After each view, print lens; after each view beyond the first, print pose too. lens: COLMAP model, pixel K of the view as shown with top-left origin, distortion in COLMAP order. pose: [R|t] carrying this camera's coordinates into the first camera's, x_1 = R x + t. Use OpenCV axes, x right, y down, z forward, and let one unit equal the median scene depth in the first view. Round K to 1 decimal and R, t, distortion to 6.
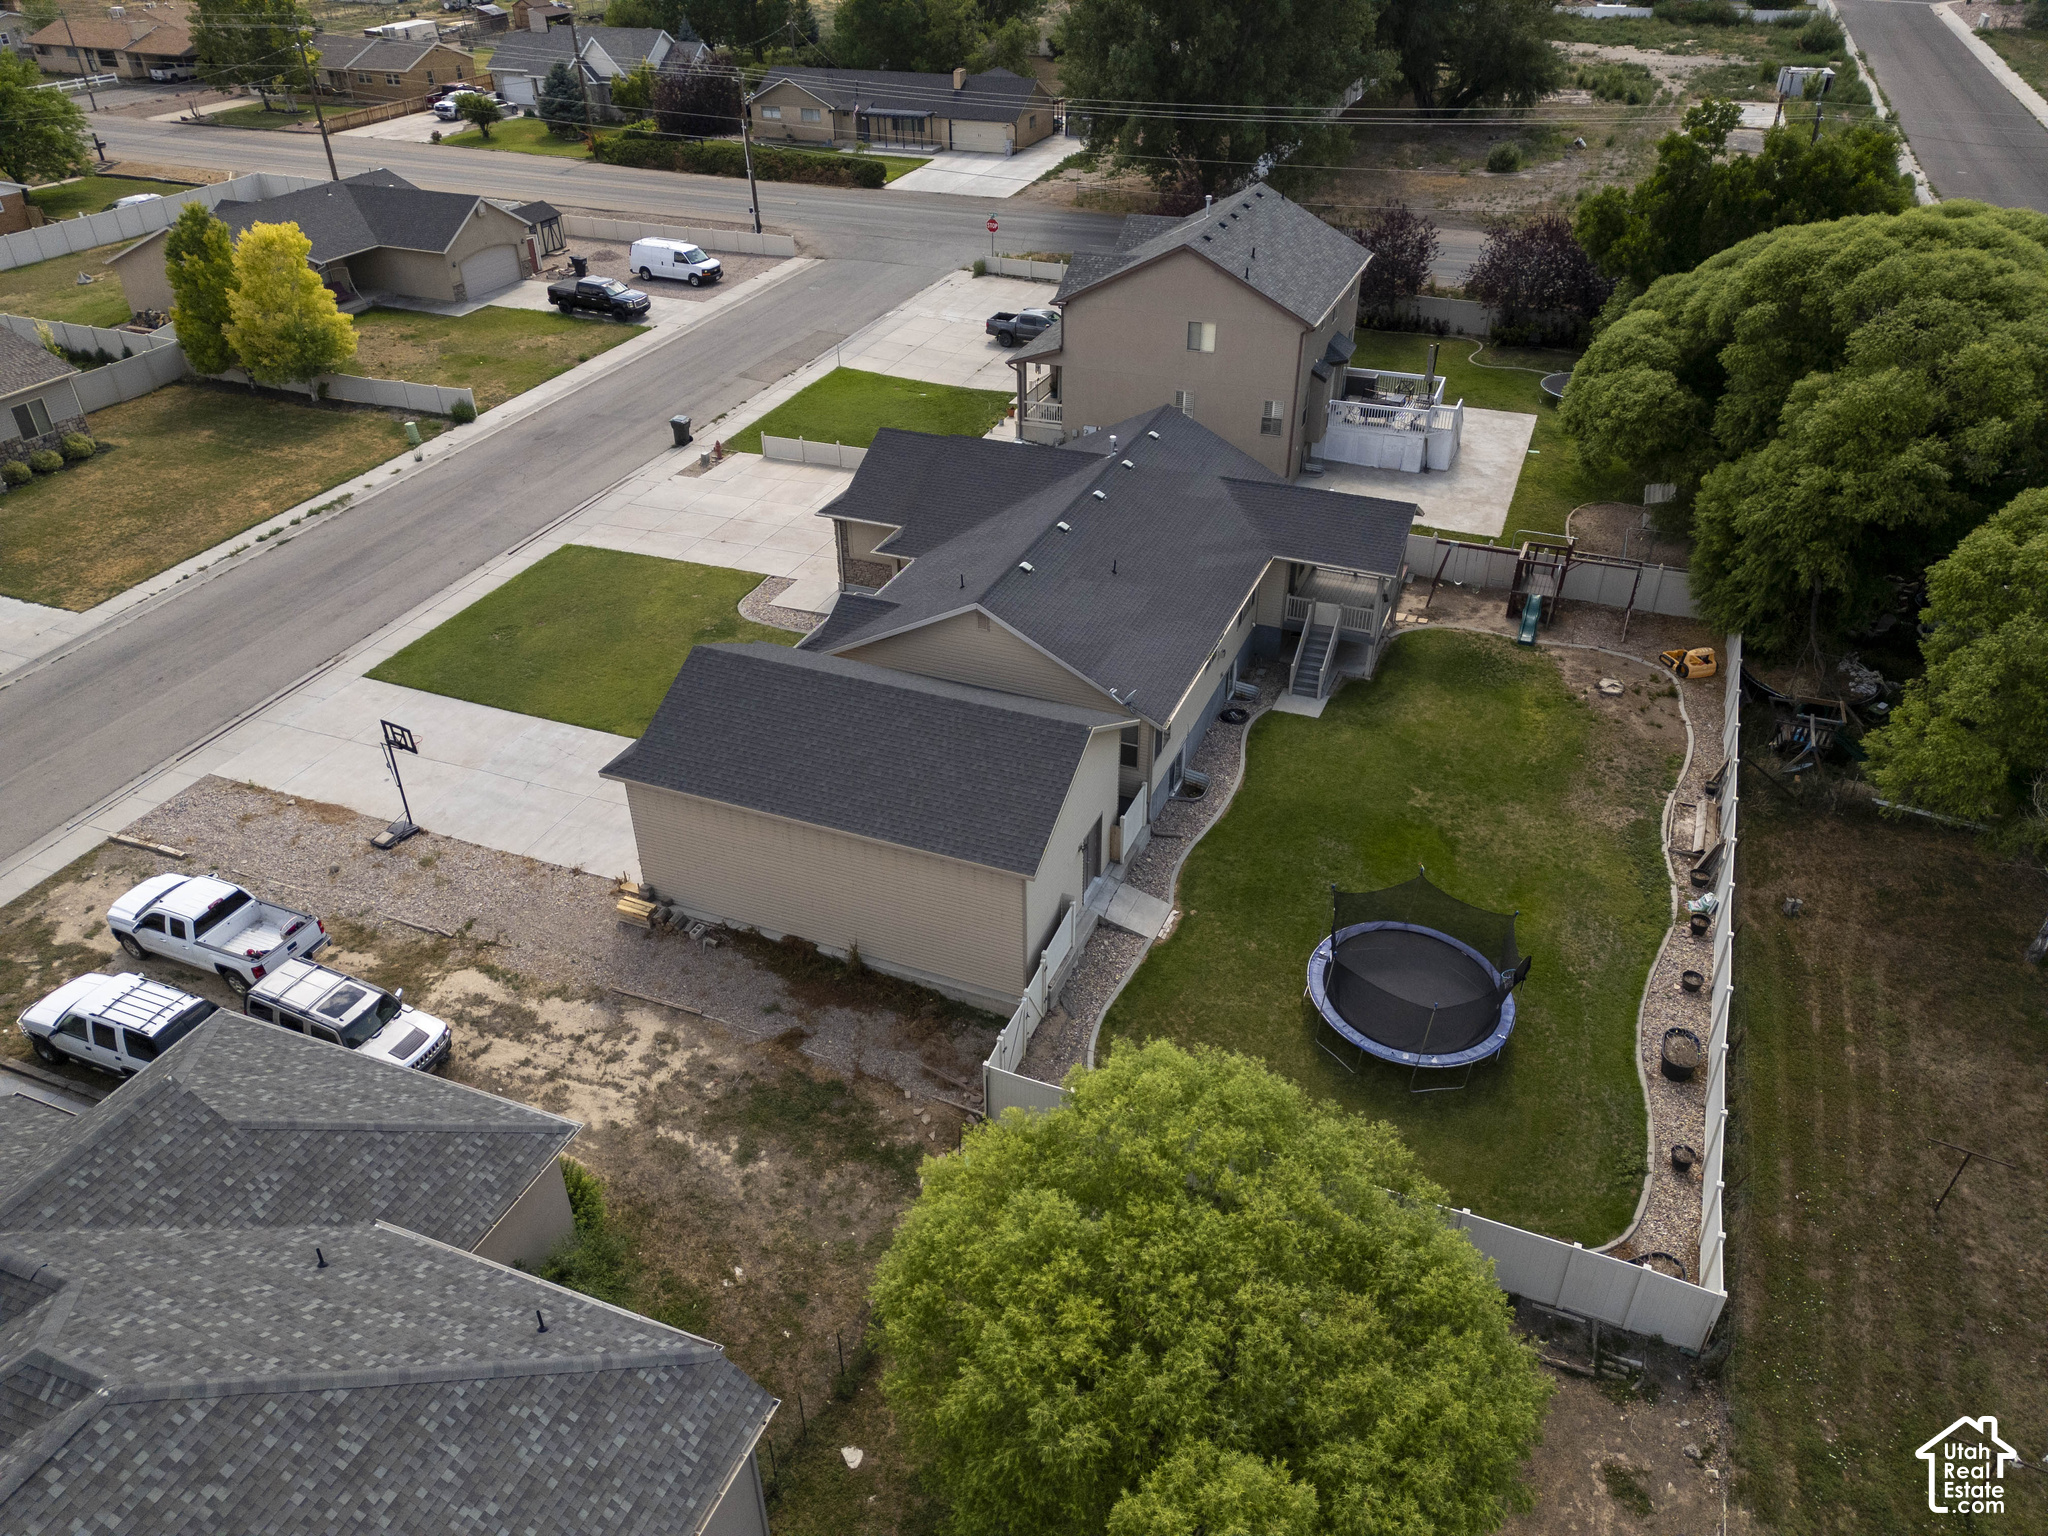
lens RADIAL K [[1429.9, 0, 1028.4], [0, 1429.9, 771.3], [0, 0, 1]] dist [0.067248, -0.060284]
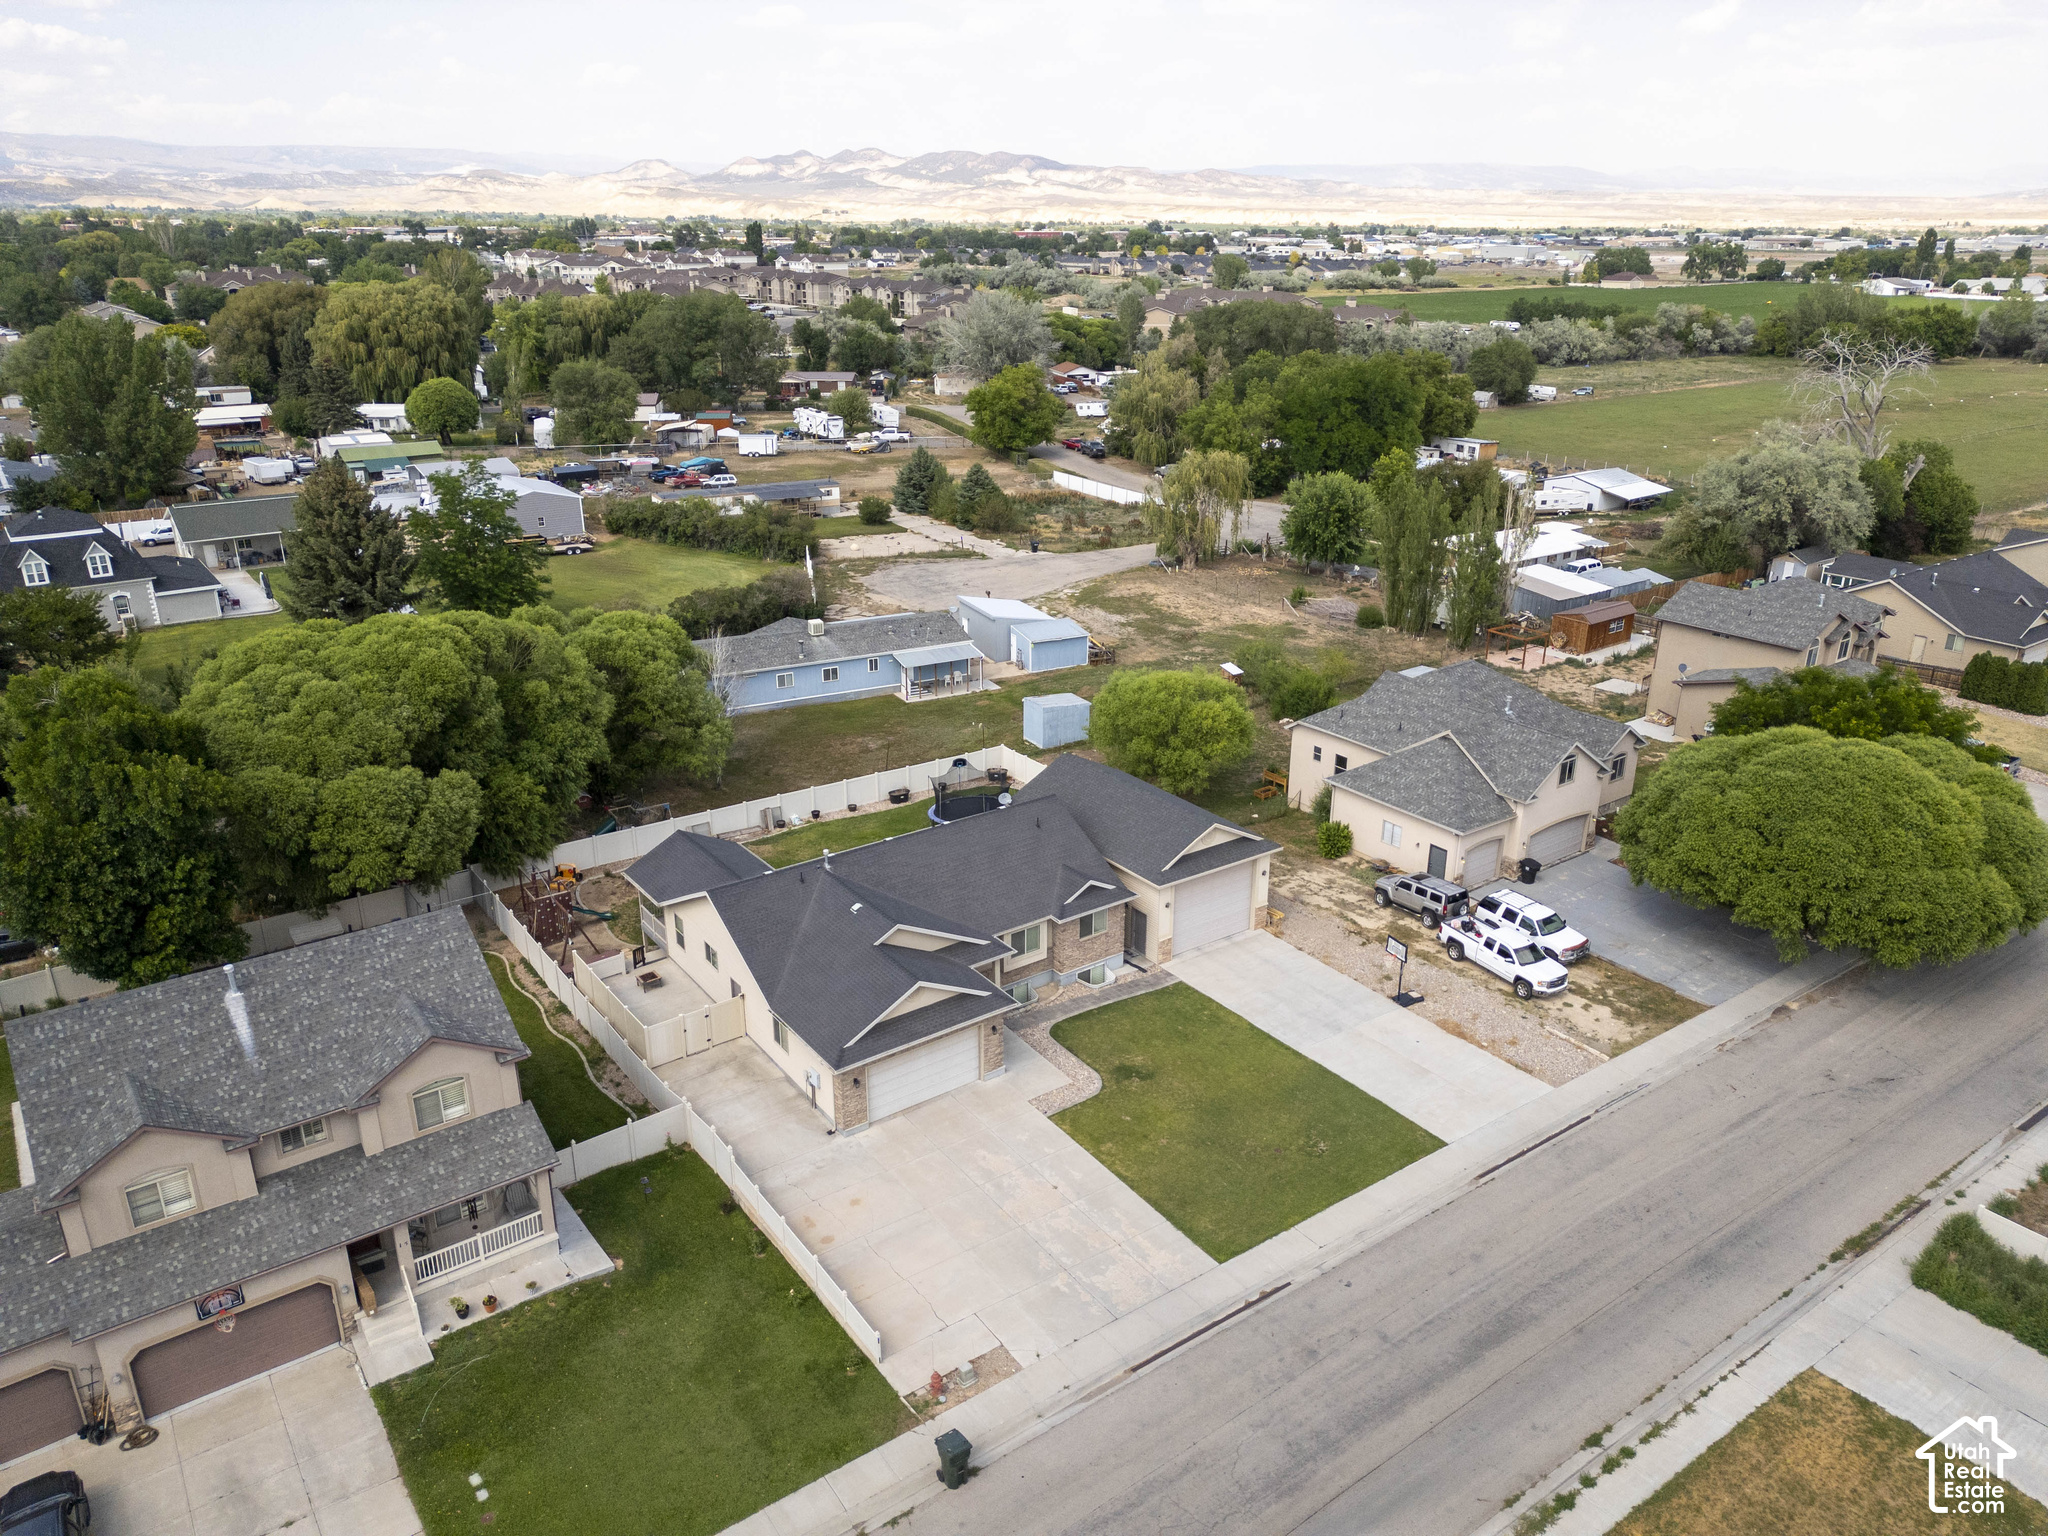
lens RADIAL K [[1426.5, 0, 1029.6], [0, 1426.5, 773.3], [0, 0, 1]] dist [0.073022, -0.069994]
pose [[-0.846421, -0.182350, 0.500319, -0.710415], [0.300895, 0.611404, 0.731879, -1.148132], [-0.439355, 0.770022, -0.462637, 1.476835]]
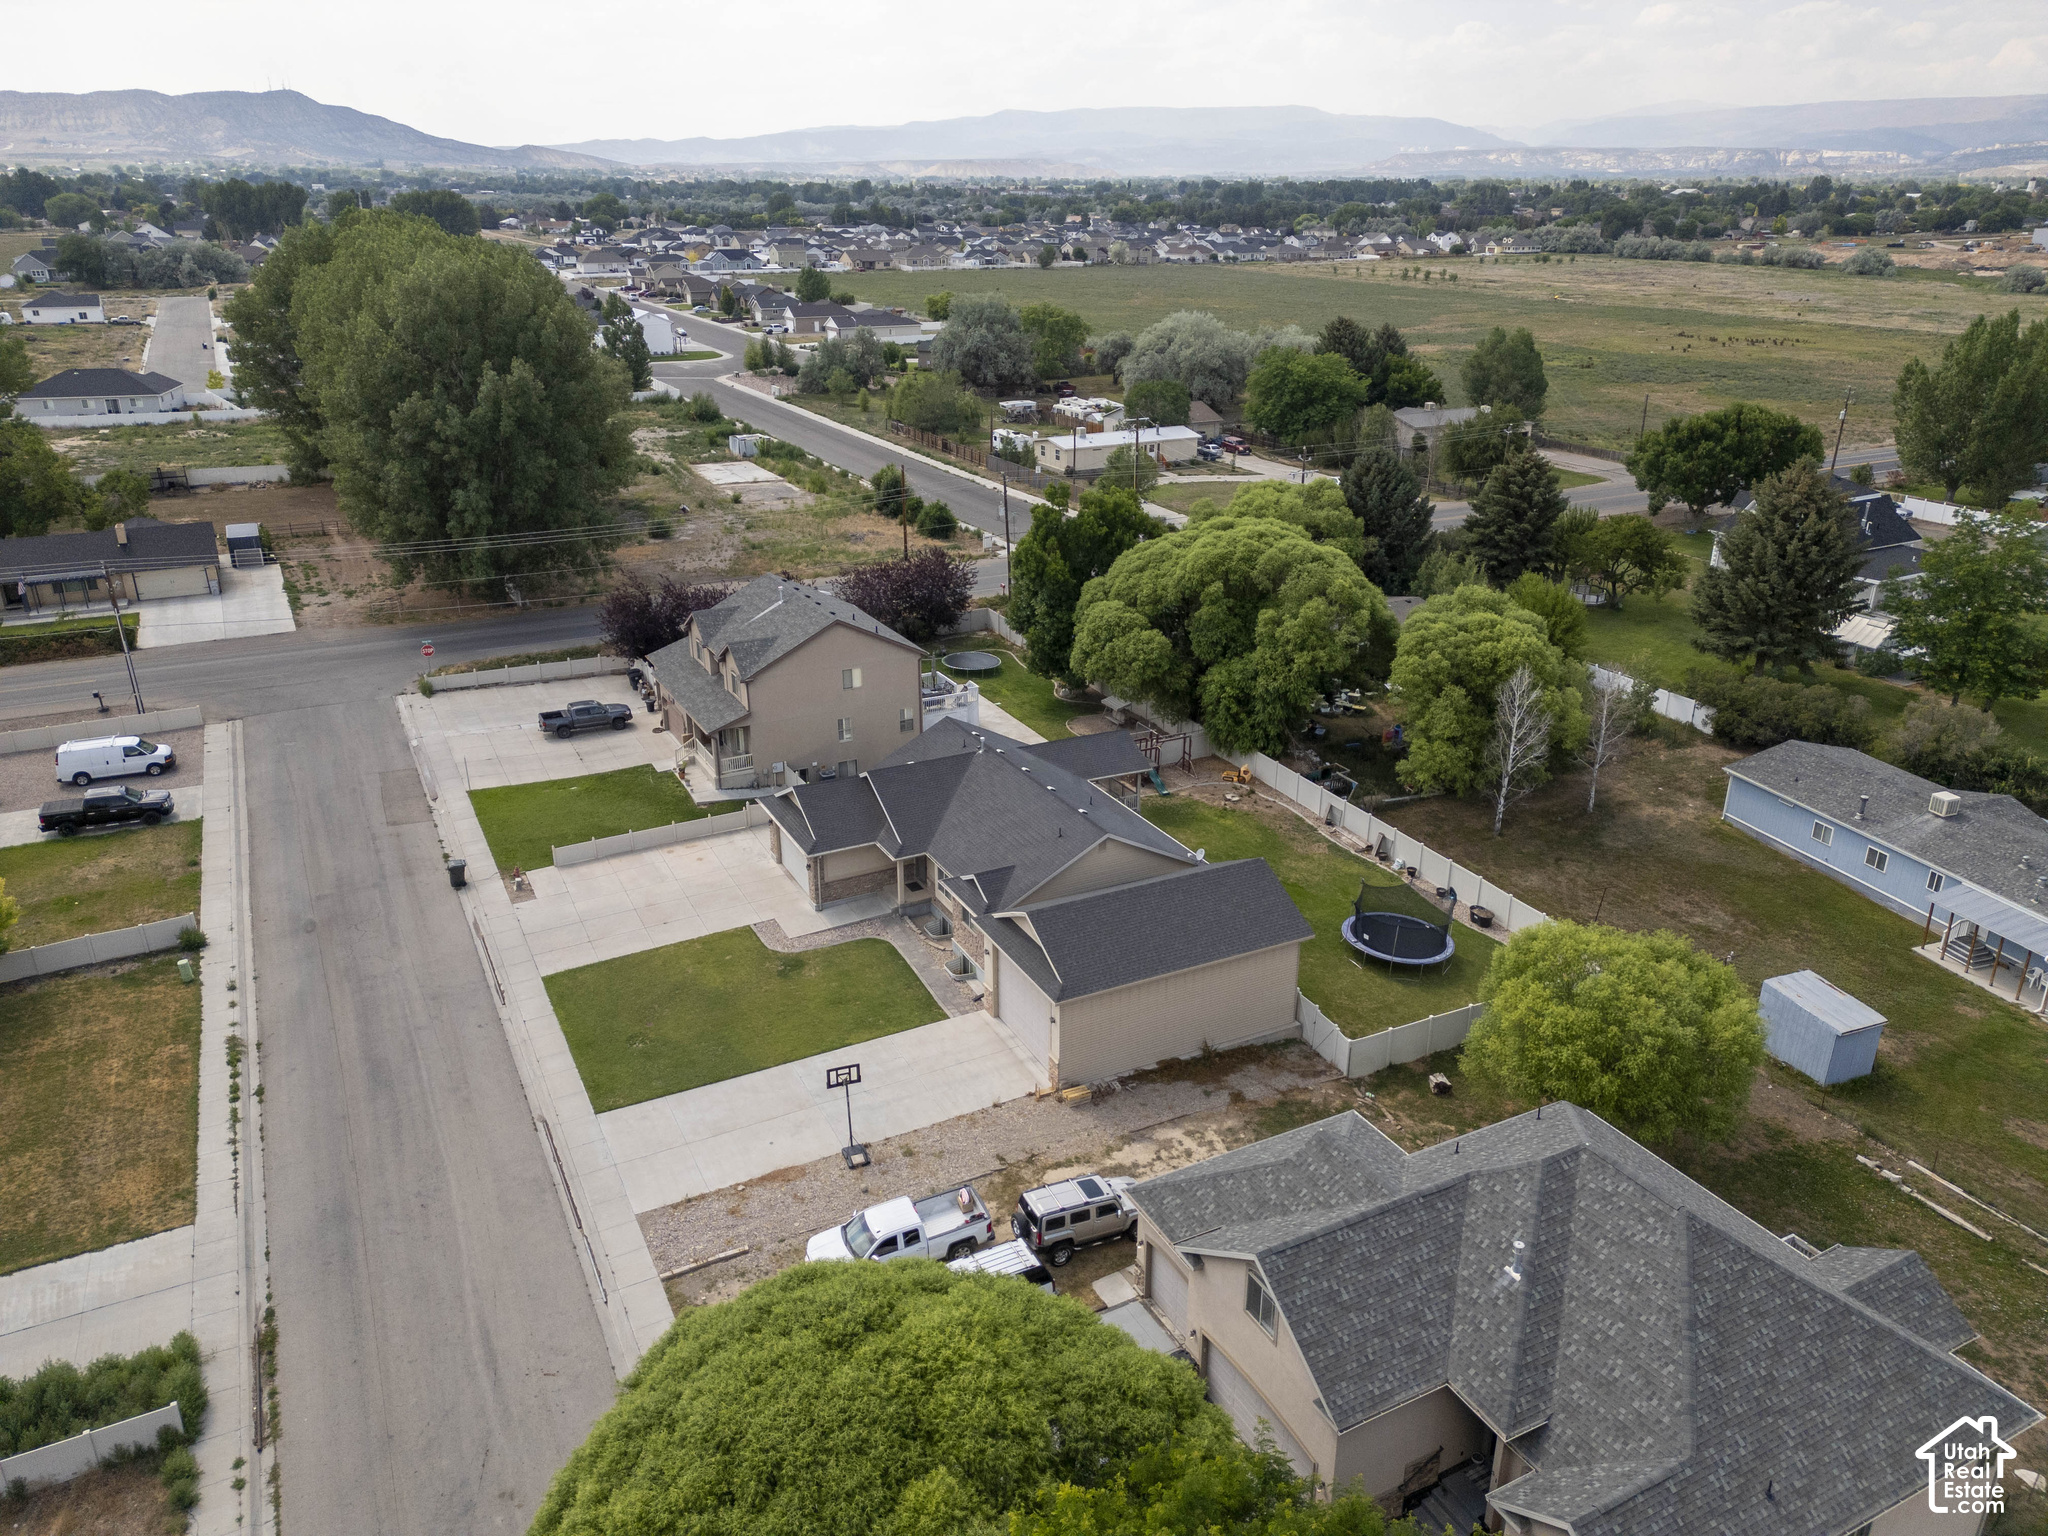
lens RADIAL K [[1433.4, 0, 1029.2], [0, 1433.4, 759.0], [0, 0, 1]] dist [0.076910, -0.075385]
pose [[0.651966, -0.264627, 0.710572, -0.998457], [0.410696, 0.910998, -0.037554, -0.141065], [-0.637393, 0.316313, 0.702621, -0.071808]]
